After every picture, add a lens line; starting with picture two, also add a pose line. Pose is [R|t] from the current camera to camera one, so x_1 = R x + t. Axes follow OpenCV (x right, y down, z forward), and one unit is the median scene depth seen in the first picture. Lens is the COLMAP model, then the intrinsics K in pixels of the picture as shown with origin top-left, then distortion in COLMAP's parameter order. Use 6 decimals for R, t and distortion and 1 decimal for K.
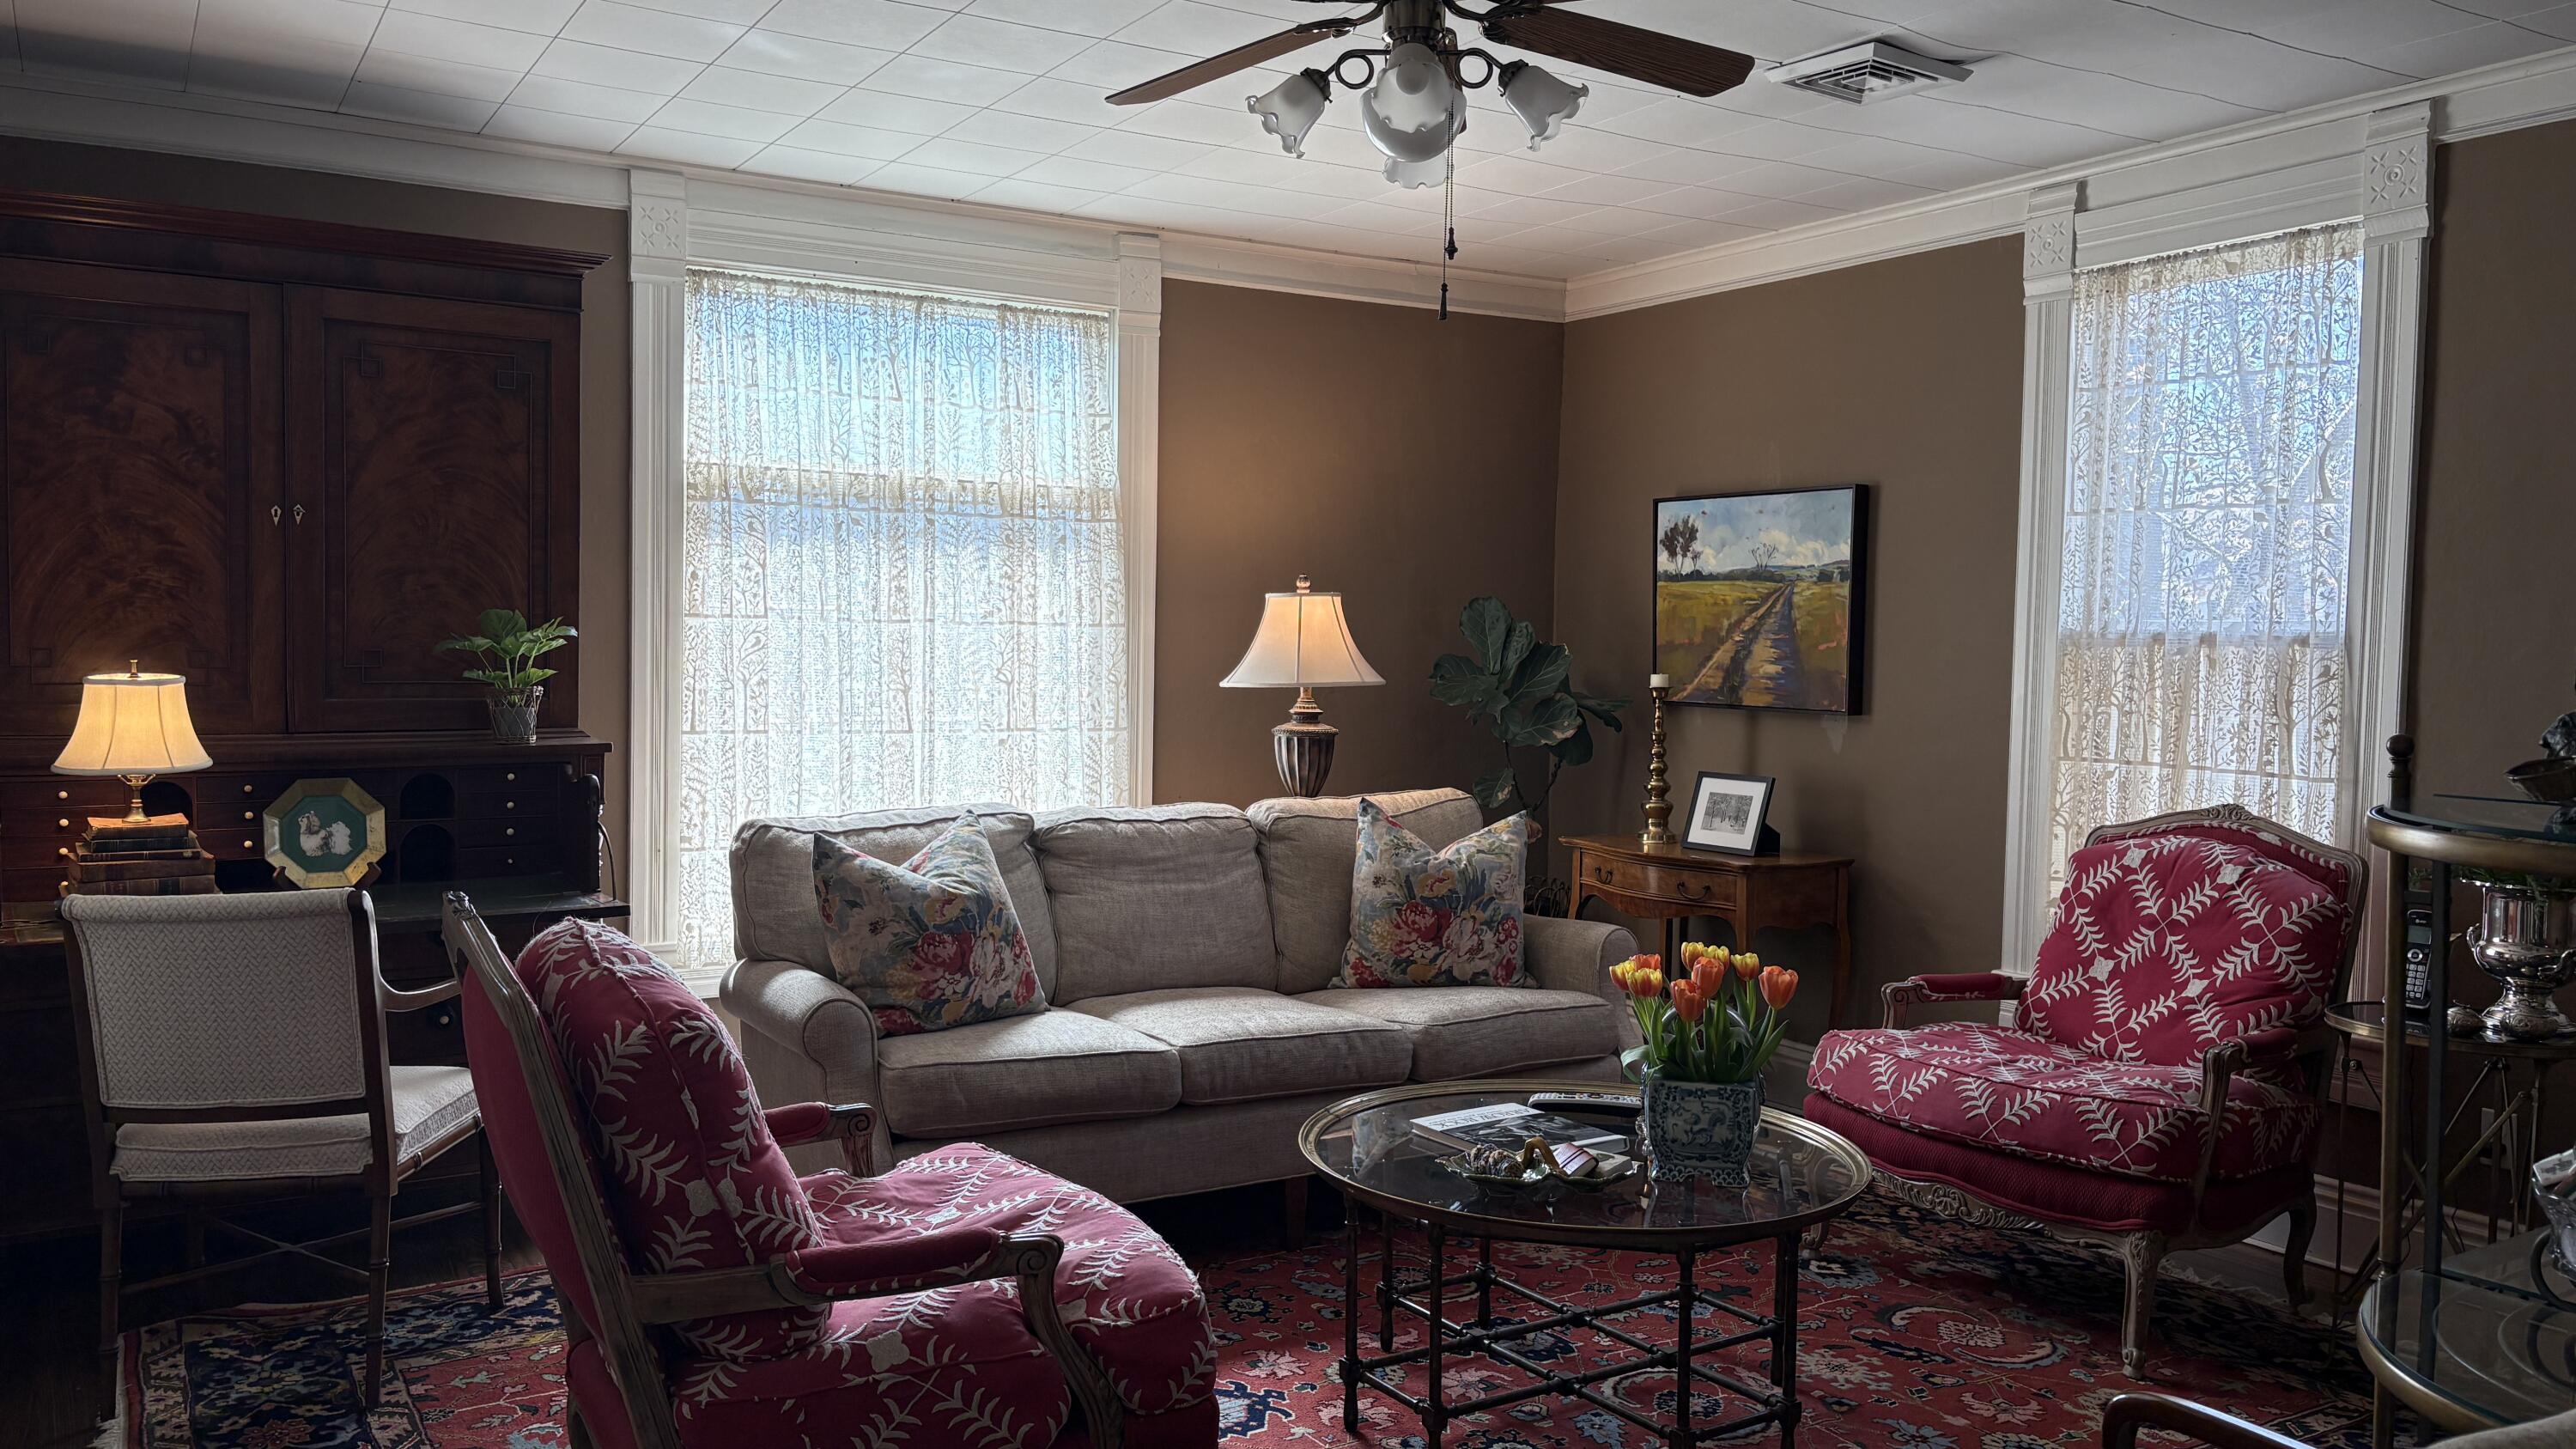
lens RADIAL K [[1953.9, 0, 1294.4], [0, 1953.9, 708.3], [0, 0, 1]] dist [0.070265, -0.092226]
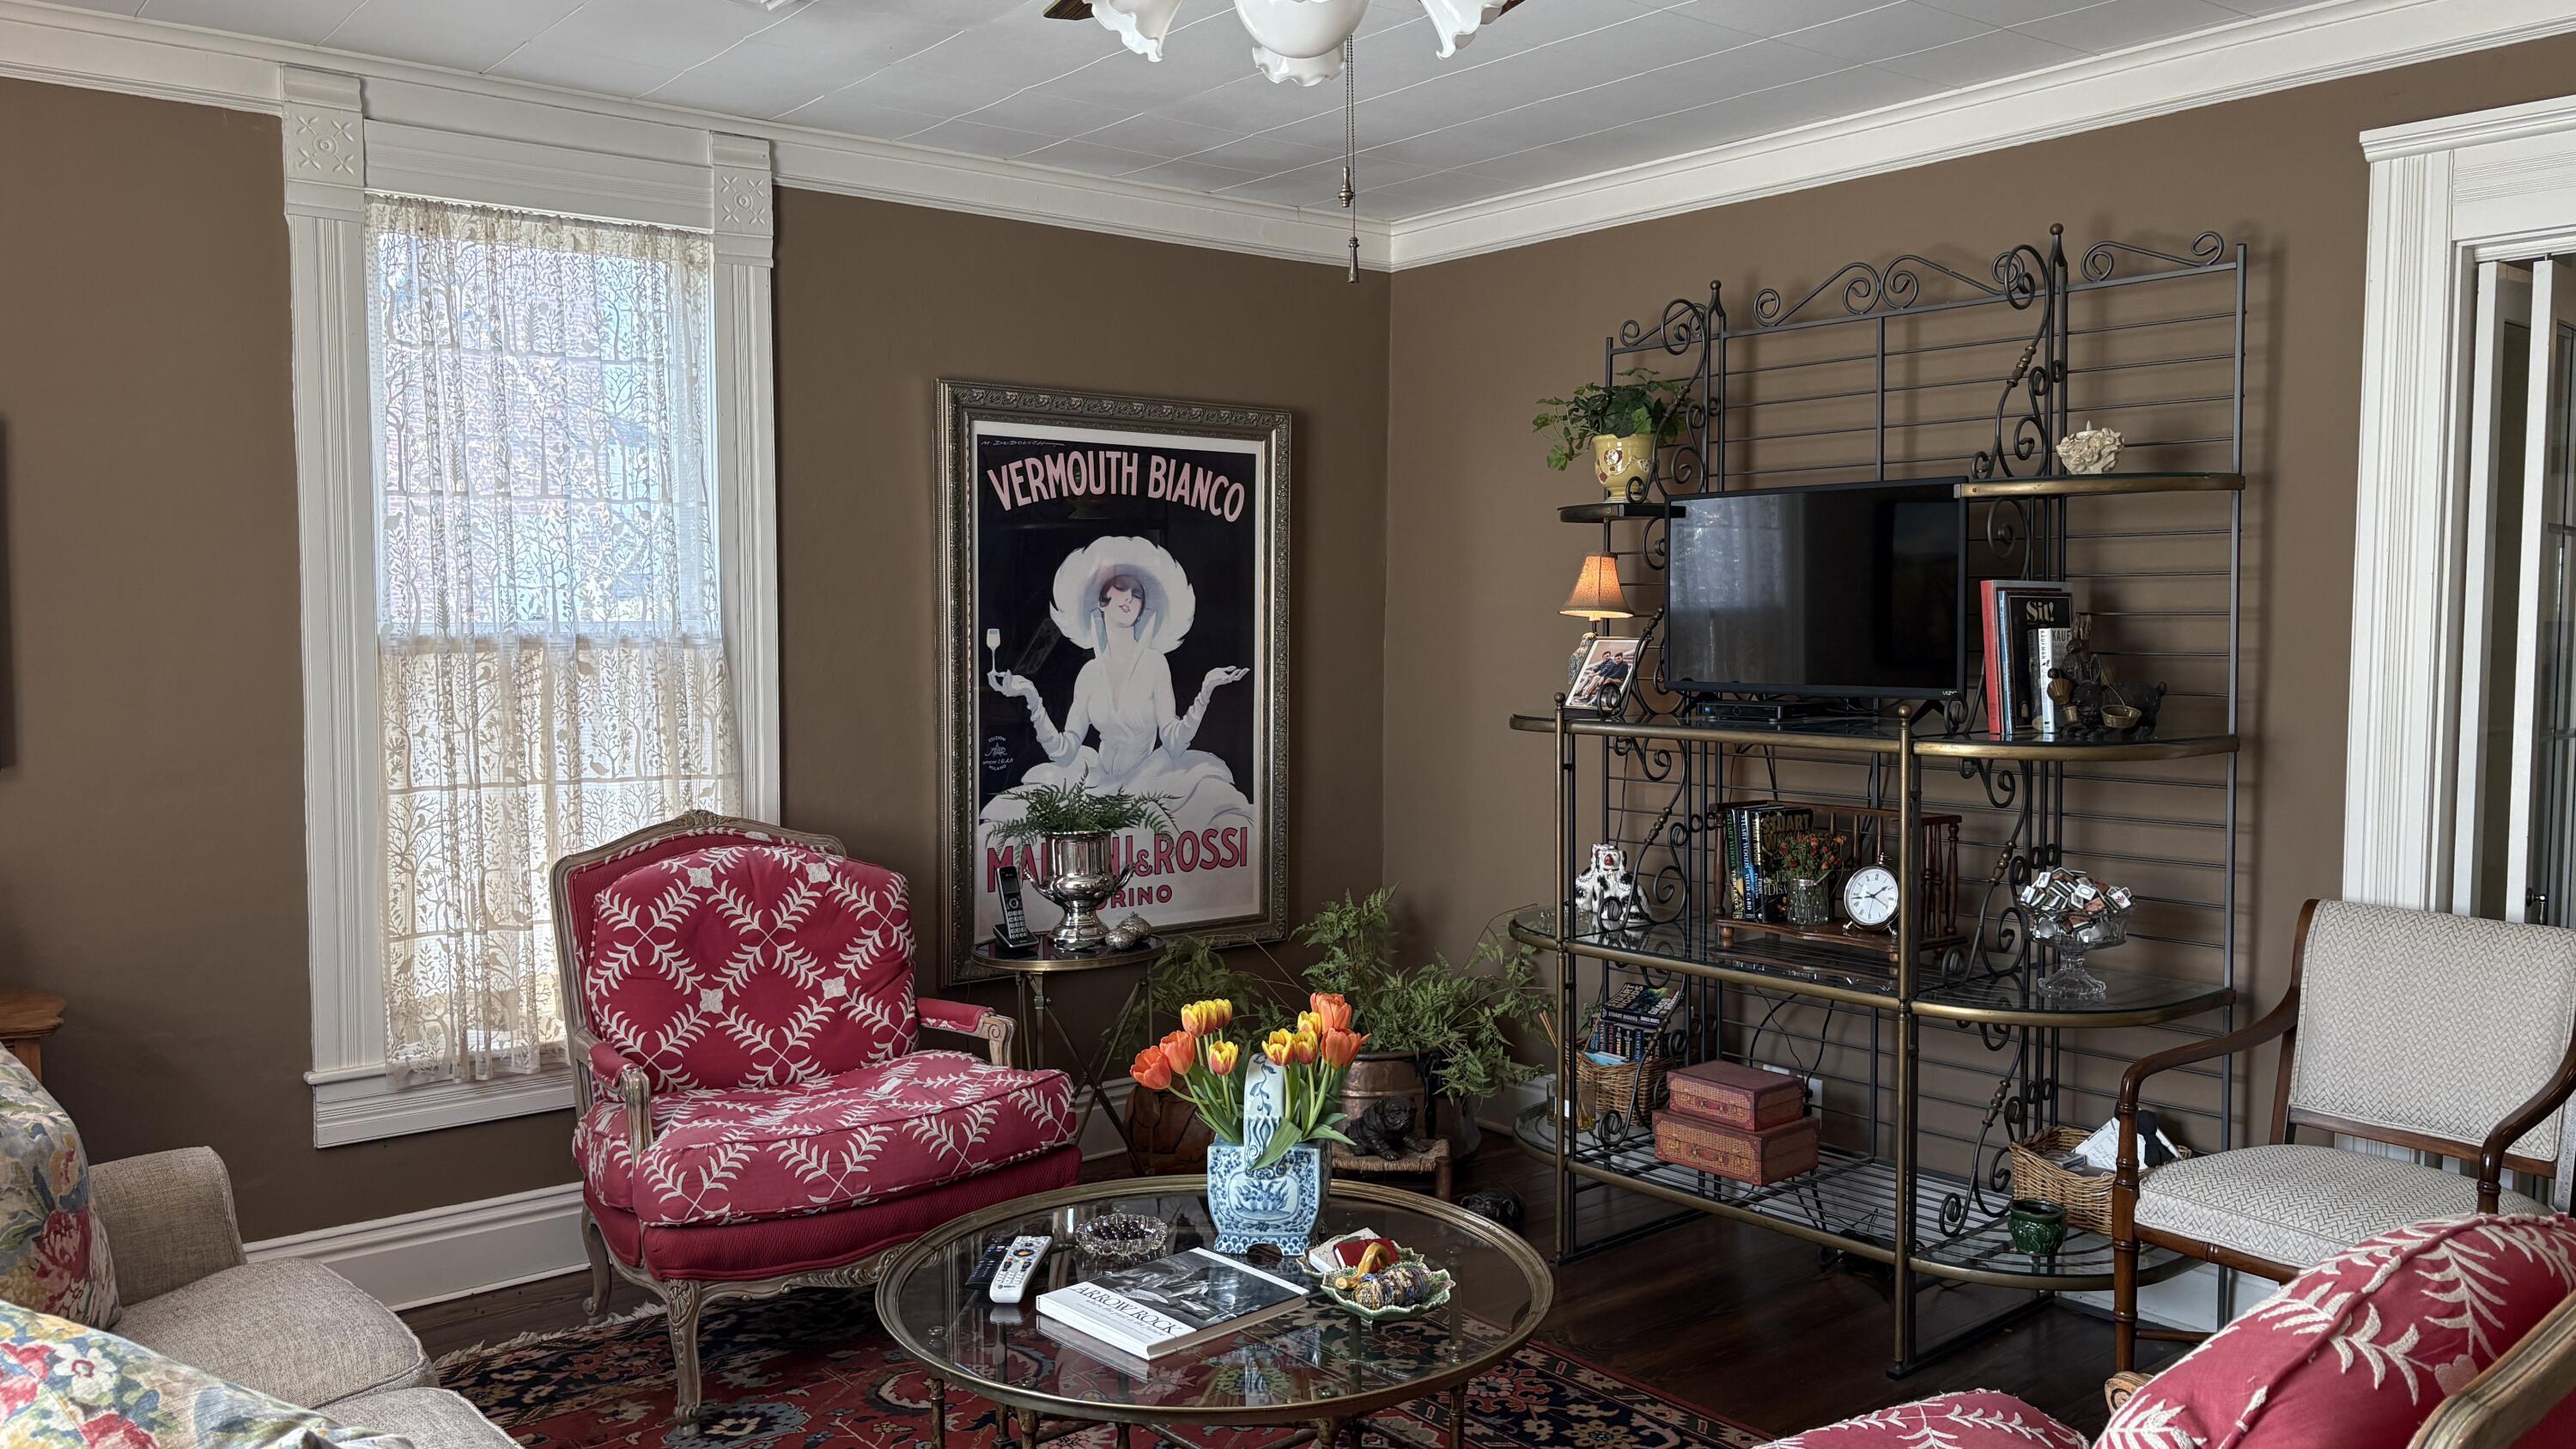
lens RADIAL K [[1953.9, 0, 1294.4], [0, 1953.9, 708.3], [0, 0, 1]] dist [0.070265, -0.092226]
pose [[-0.121401, -0.064498, 0.990506, -0.542249], [0.036017, 0.996943, 0.069332, -0.060797], [-0.991950, 0.044092, -0.118707, 0.842042]]
